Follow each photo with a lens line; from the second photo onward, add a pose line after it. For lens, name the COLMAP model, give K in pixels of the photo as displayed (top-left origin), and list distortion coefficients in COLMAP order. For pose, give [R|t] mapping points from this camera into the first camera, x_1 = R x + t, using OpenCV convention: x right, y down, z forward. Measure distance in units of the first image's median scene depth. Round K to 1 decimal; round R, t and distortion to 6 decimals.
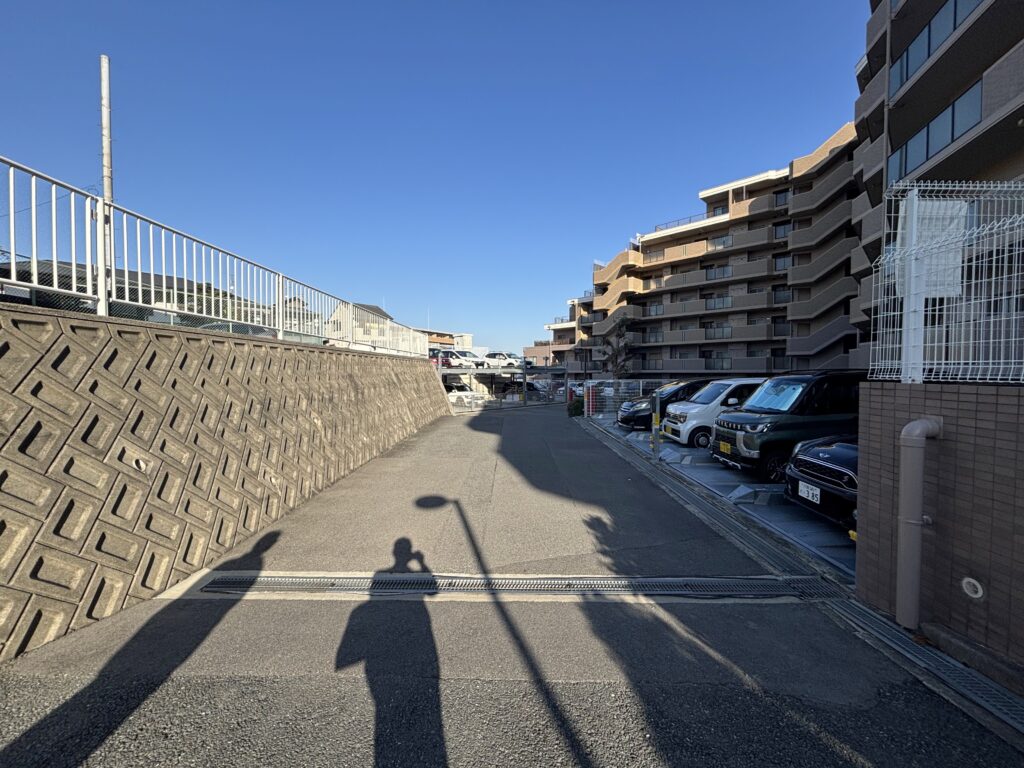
lens RADIAL K [[414.6, 0, 507.6], [0, 414.6, 382.2], [0, 0, 1]] dist [0.001034, -0.000627]
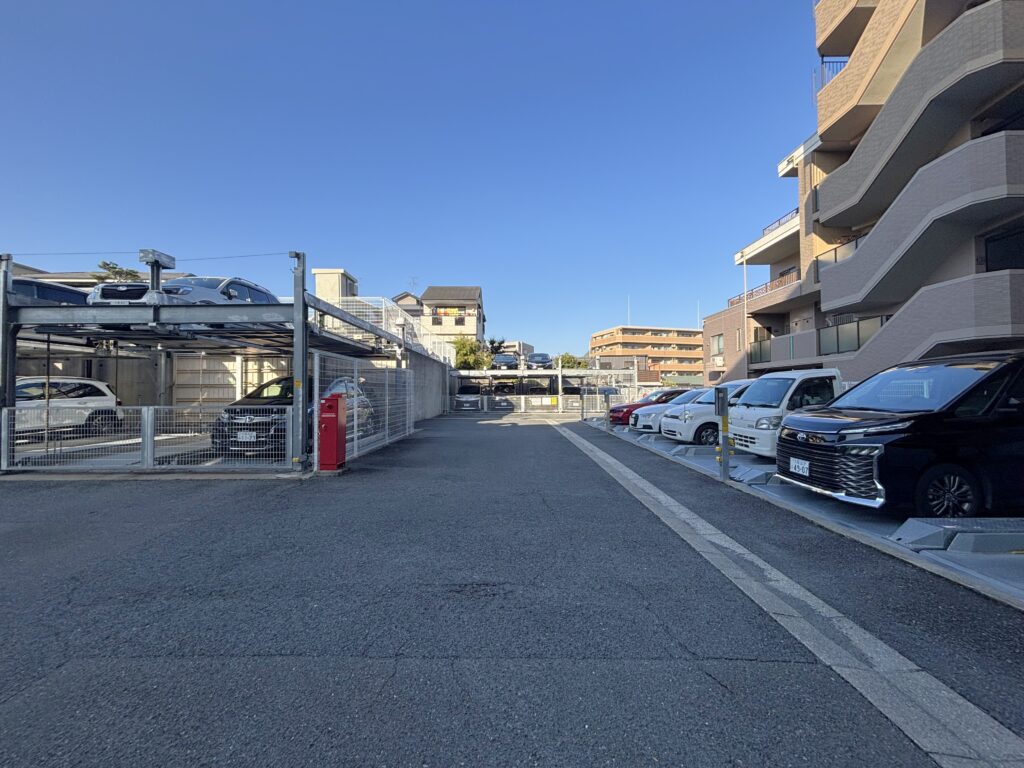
lens RADIAL K [[414.6, 0, 512.3], [0, 414.6, 382.8], [0, 0, 1]] dist [0.001034, -0.000627]
pose [[-0.000431, -0.010680, -0.999943, 0.499660], [-0.024795, 0.999636, -0.010666, -0.000056], [0.999692, 0.024789, -0.000696, 0.769395]]
